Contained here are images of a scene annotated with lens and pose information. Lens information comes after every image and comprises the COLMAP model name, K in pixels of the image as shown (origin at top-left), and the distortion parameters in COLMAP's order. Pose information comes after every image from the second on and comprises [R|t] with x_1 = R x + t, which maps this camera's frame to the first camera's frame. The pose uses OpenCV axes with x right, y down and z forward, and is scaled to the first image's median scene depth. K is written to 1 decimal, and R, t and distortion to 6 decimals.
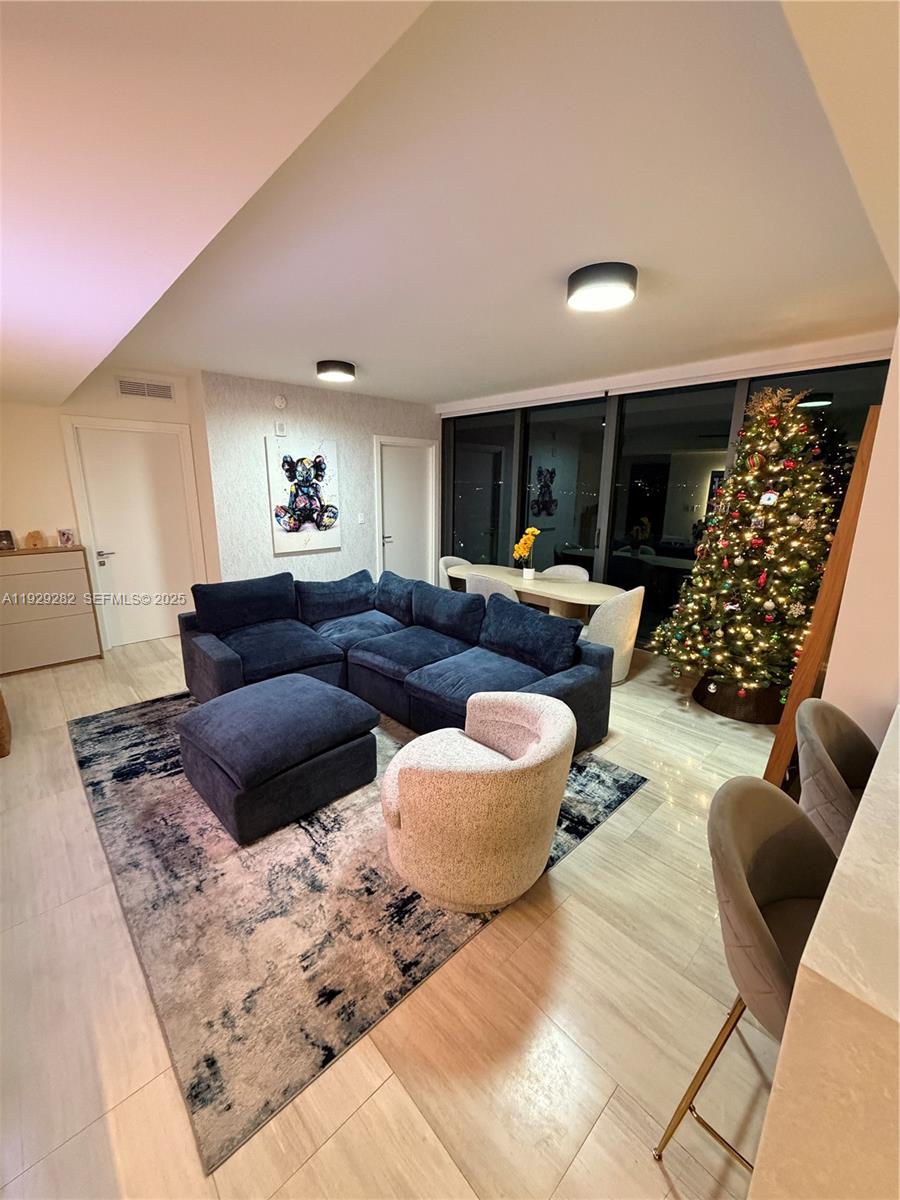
lens RADIAL K [[478.2, 0, 450.4], [0, 478.2, 595.8], [0, 0, 1]] dist [-0.000298, 0.000080]
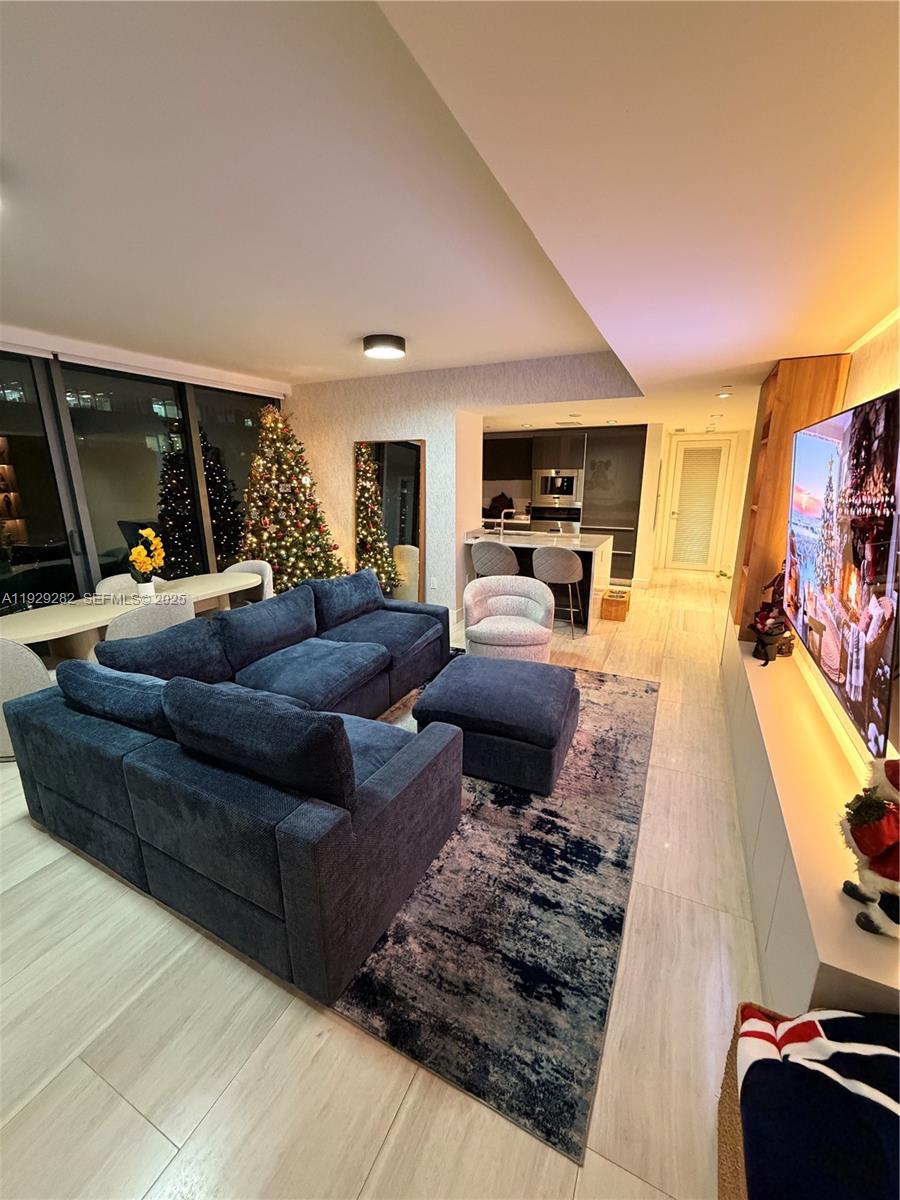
lens RADIAL K [[478.2, 0, 450.4], [0, 478.2, 595.8], [0, 0, 1]] dist [-0.000298, 0.000080]
pose [[-0.355300, -0.239649, 0.903510, -1.169660], [0.219029, 0.918323, 0.329710, -0.302251], [-0.908729, 0.315041, -0.273790, 1.251490]]
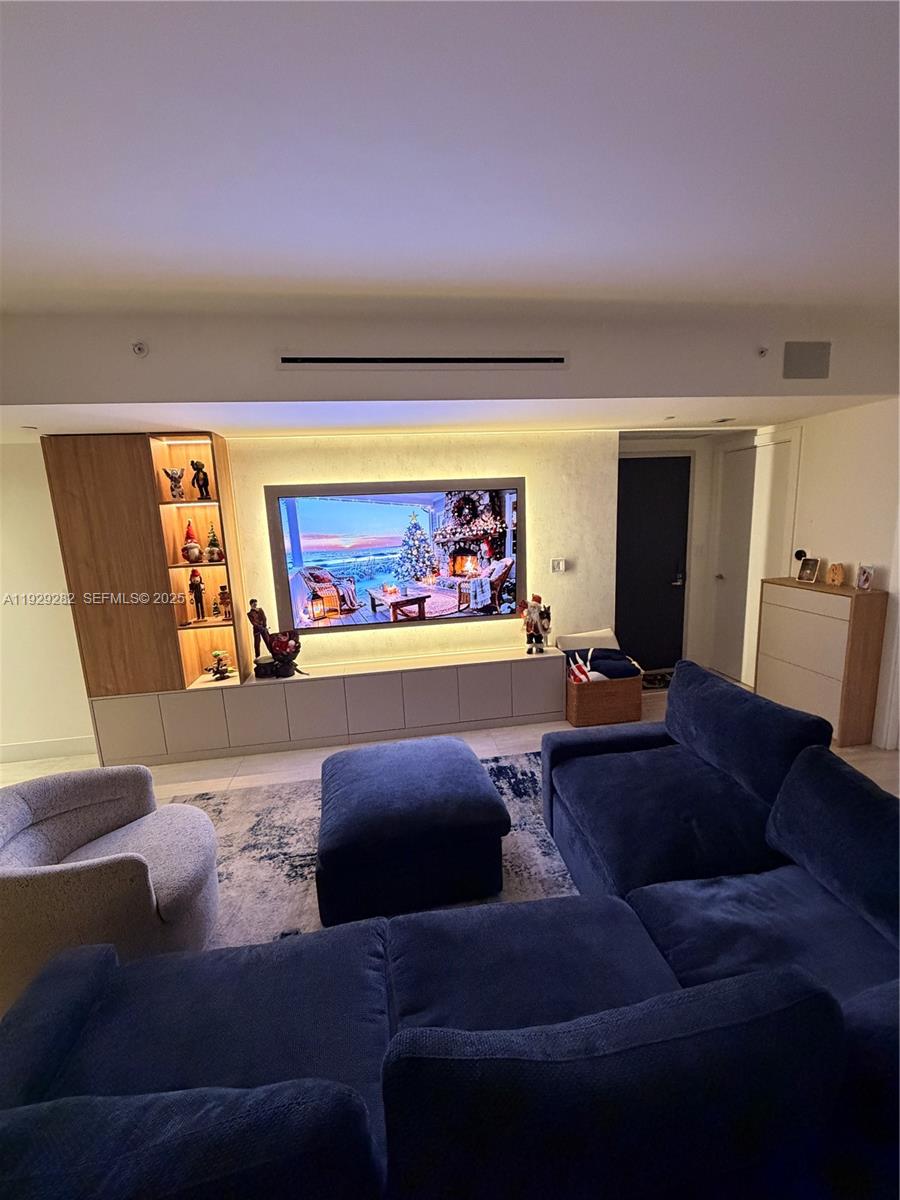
lens RADIAL K [[478.2, 0, 450.4], [0, 478.2, 595.8], [0, 0, 1]] dist [-0.000298, 0.000080]
pose [[-0.559354, 0.160572, -0.813228, 0.237833], [-0.154066, 0.943827, 0.292327, -0.325626], [0.814486, 0.288805, -0.503195, 1.324182]]
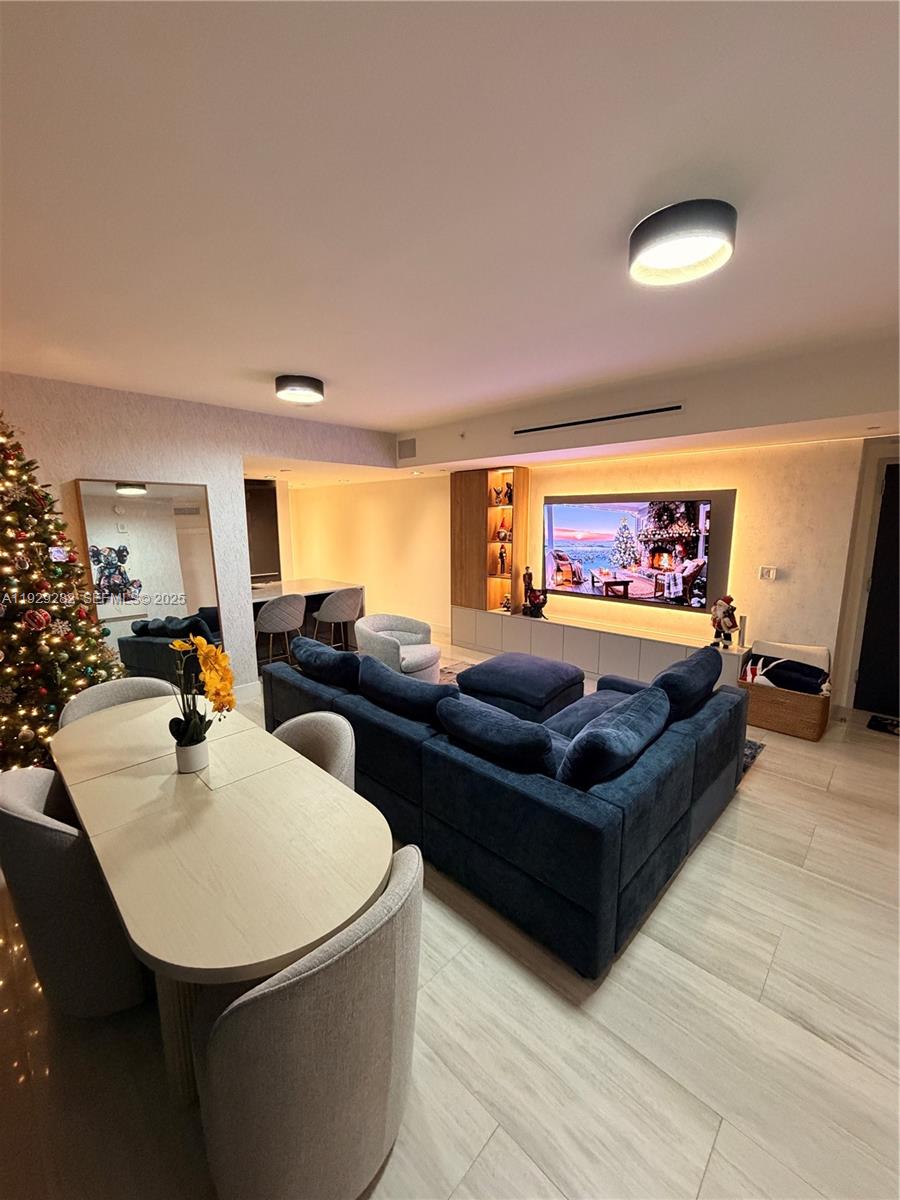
lens RADIAL K [[478.2, 0, 450.4], [0, 478.2, 595.8], [0, 0, 1]] dist [-0.000298, 0.000080]
pose [[-0.998319, 0.005257, -0.057718, -0.041274], [-0.017421, 0.922608, 0.385346, -0.530129], [0.055276, 0.385704, -0.920965, 2.167015]]
